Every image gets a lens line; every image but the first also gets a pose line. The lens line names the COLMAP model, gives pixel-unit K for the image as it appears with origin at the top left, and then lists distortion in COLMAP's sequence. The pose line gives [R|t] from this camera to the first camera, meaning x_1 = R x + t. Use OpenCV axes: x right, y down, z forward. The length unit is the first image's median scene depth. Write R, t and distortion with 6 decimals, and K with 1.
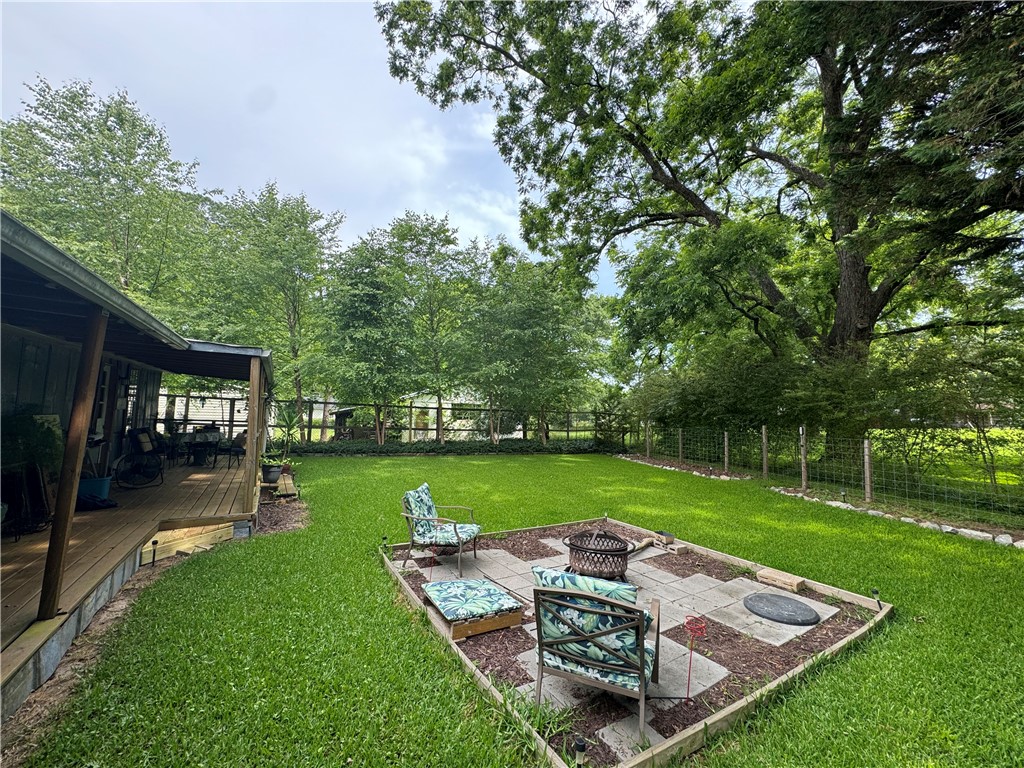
lens RADIAL K [[408.4, 0, 515.3], [0, 408.4, 379.2], [0, 0, 1]] dist [-0.000886, 0.000588]
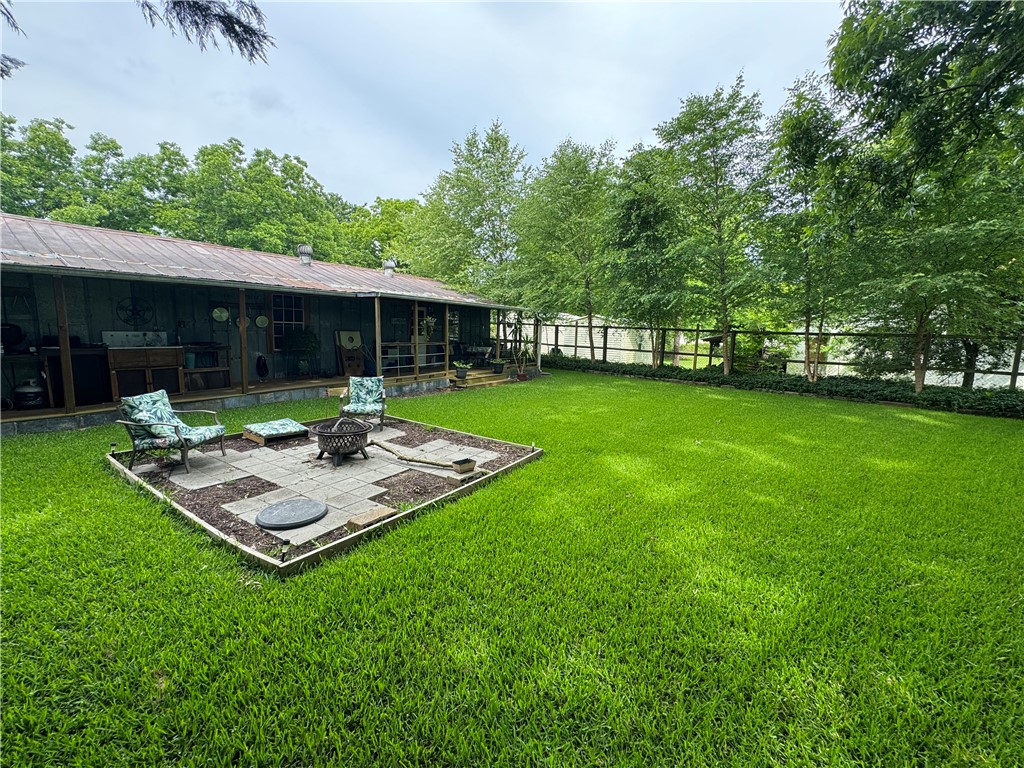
lens RADIAL K [[408.4, 0, 511.3], [0, 408.4, 382.6], [0, 0, 1]] dist [-0.000886, 0.000588]
pose [[0.424379, 0.101706, -0.899755, 0.623420], [0.059890, 0.988343, 0.139967, 0.048458], [0.903502, -0.113285, 0.413341, 0.394971]]
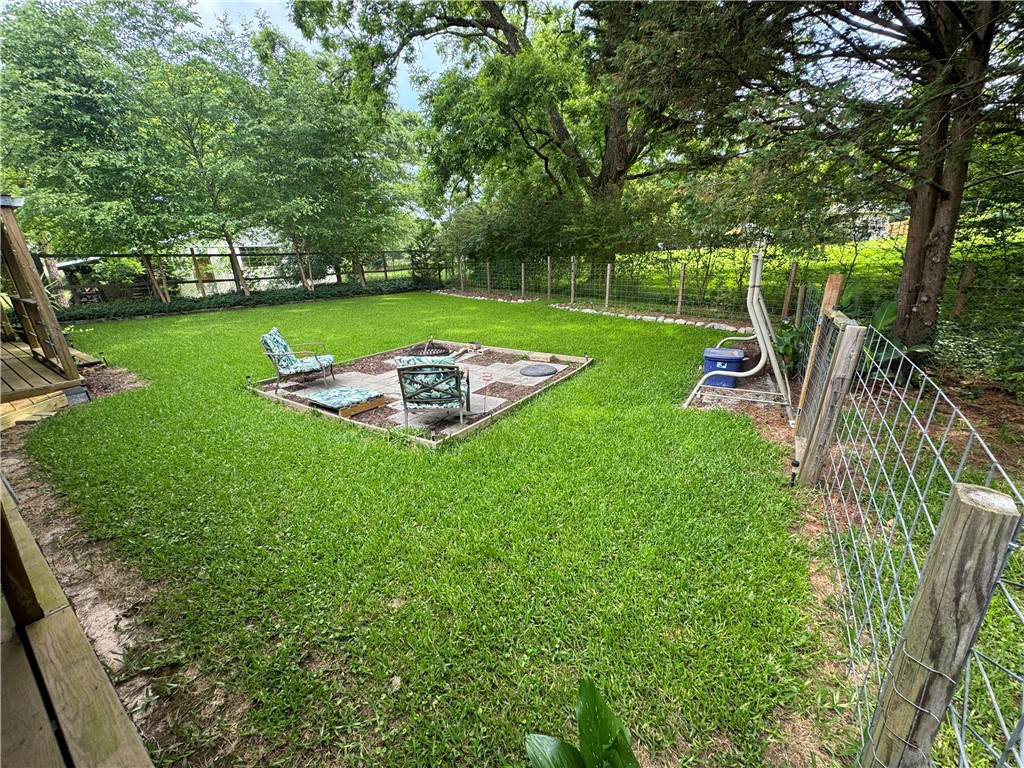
lens RADIAL K [[408.4, 0, 513.8], [0, 408.4, 383.4], [0, 0, 1]] dist [-0.000886, 0.000588]
pose [[0.906251, -0.174248, 0.385159, -0.038176], [0.010216, 0.919860, 0.392113, -0.020339], [-0.422617, -0.351418, 0.835404, -0.139016]]
